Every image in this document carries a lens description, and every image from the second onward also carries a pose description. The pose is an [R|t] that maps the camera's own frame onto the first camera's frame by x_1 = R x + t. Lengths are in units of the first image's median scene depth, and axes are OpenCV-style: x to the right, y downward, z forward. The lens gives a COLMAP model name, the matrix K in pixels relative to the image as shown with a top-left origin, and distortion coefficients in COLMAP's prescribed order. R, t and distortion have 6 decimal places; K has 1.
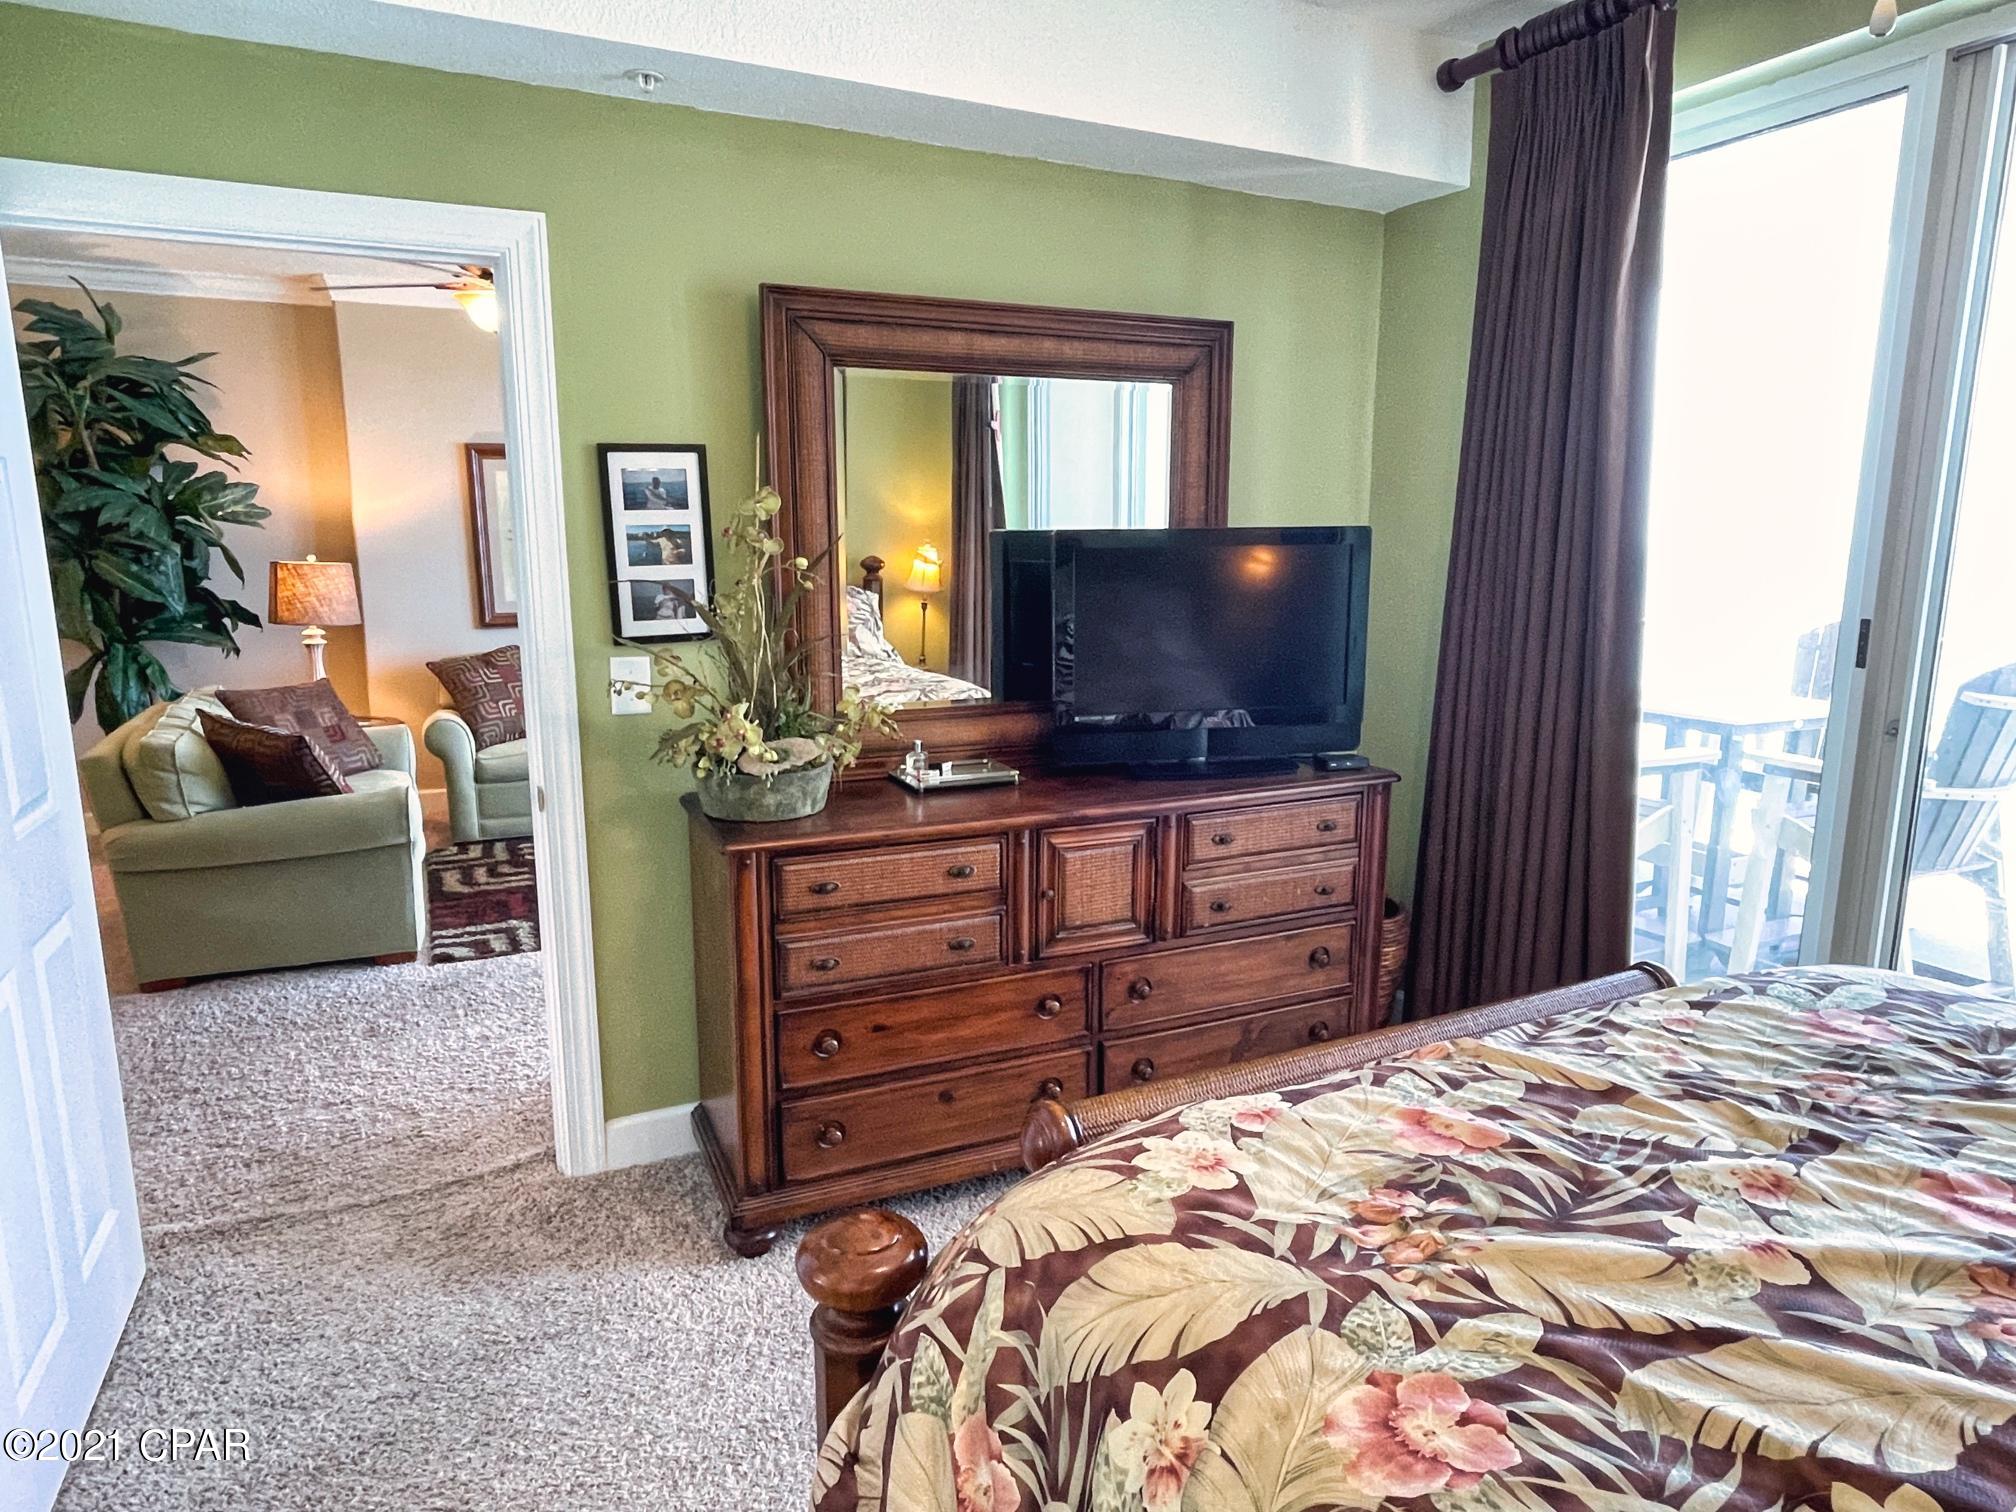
lens RADIAL K [[1222.7, 0, 1007.9], [0, 1222.7, 753.9], [0, 0, 1]] dist [-0.024089, 0.001545]
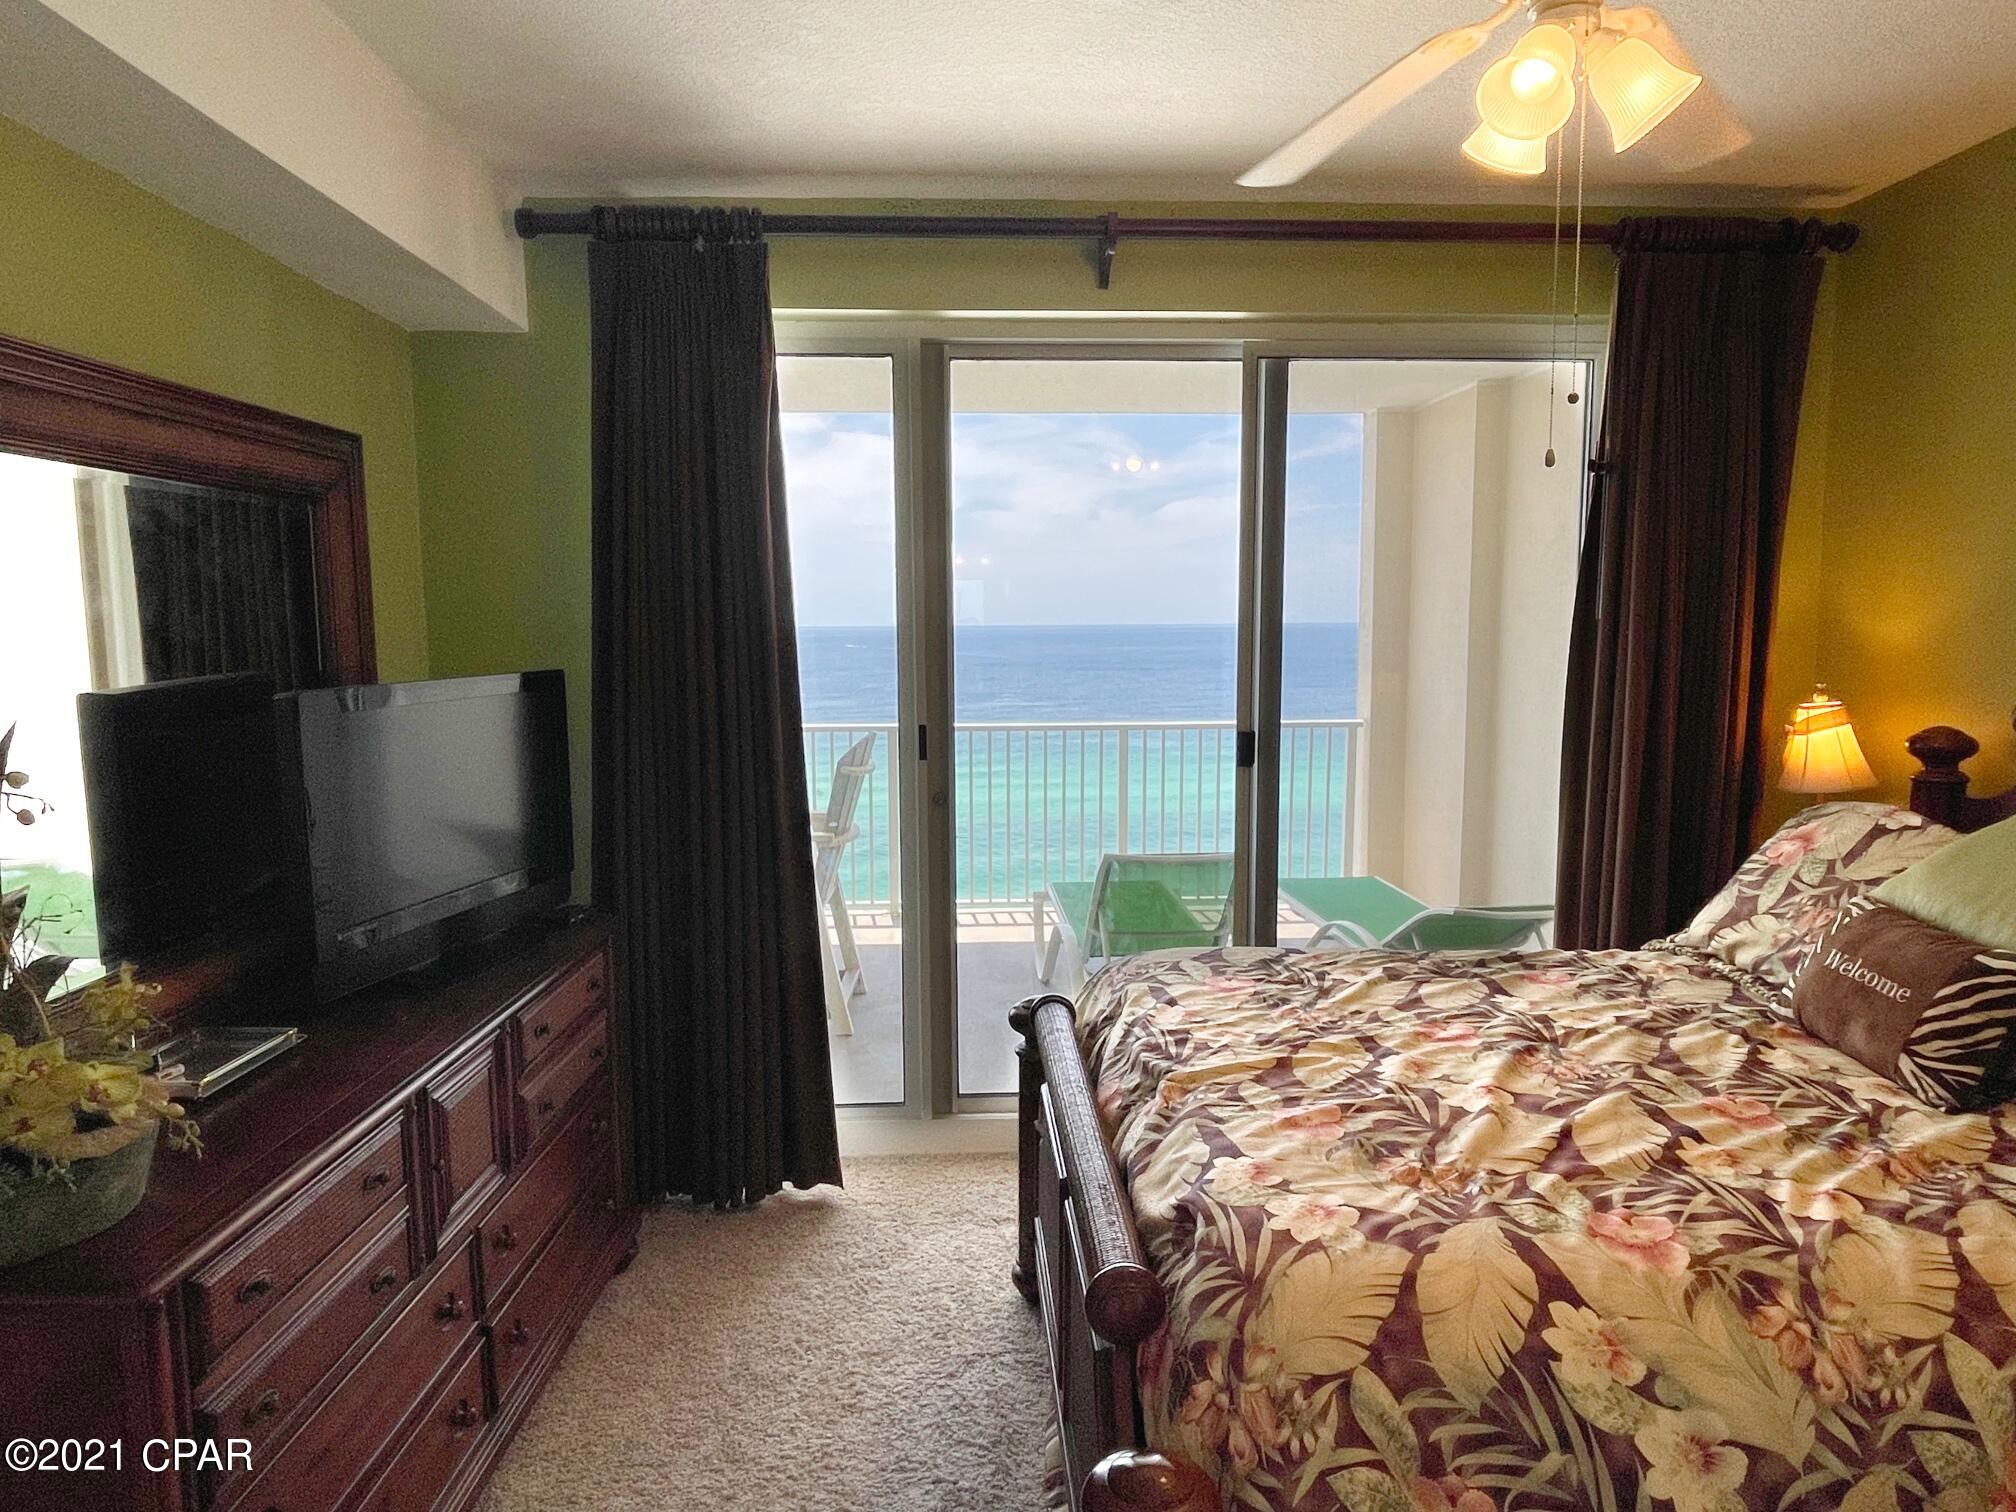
lens RADIAL K [[1165.8, 0, 1046.7], [0, 1165.8, 764.5], [0, 0, 1]] dist [-0.001706, -0.000591]
pose [[0.388380, -0.114345, 0.914377, -1.072454], [0.164974, 0.984868, 0.053087, -0.255224], [-0.906611, 0.130231, 0.401367, 0.742885]]
